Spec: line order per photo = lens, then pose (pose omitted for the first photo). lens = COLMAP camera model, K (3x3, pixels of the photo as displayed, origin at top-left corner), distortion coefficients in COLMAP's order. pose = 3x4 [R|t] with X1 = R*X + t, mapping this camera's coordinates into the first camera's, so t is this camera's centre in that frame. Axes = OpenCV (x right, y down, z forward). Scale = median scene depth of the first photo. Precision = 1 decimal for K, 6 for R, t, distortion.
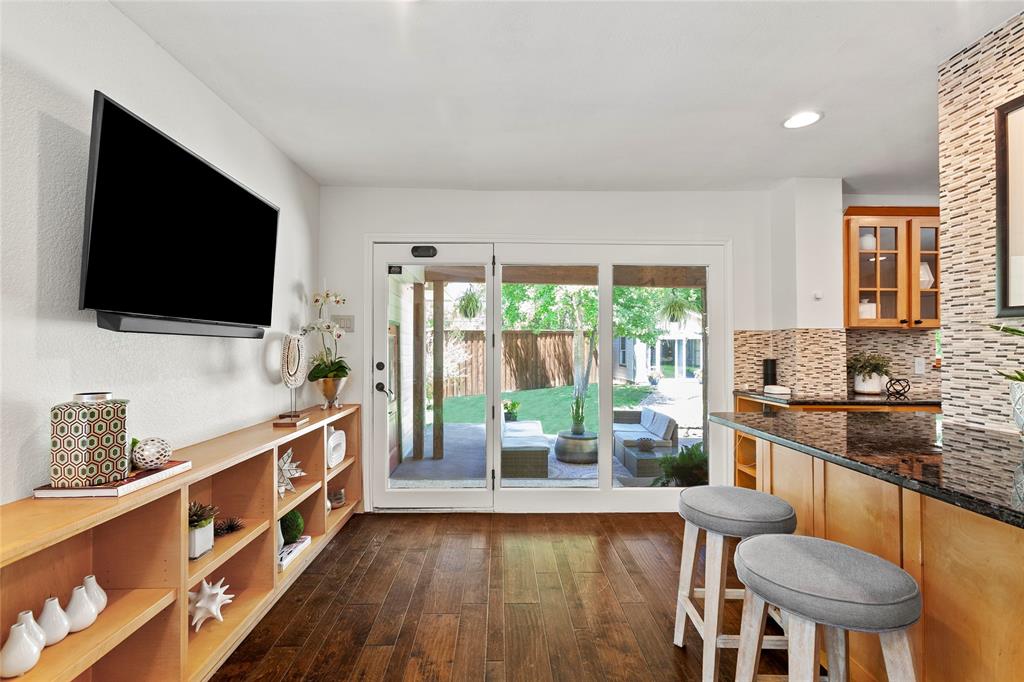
lens RADIAL K [[457.5, 0, 490.4], [0, 457.5, 346.1], [0, 0, 1]] dist [-0.000528, 0.000761]
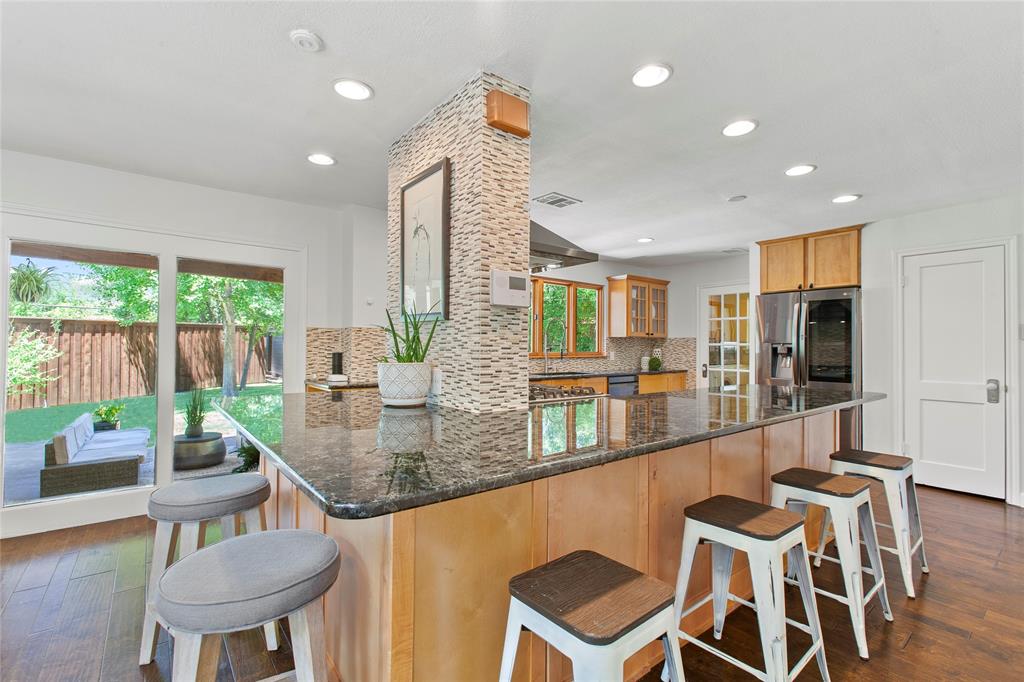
lens RADIAL K [[457.5, 0, 511.7], [0, 457.5, 345.6], [0, 0, 1]] dist [-0.000528, 0.000761]
pose [[0.782811, 0.011389, 0.622155, 0.222352], [-0.012532, 0.999918, -0.002536, 0.007290], [-0.622133, -0.005812, 0.782890, -0.209799]]
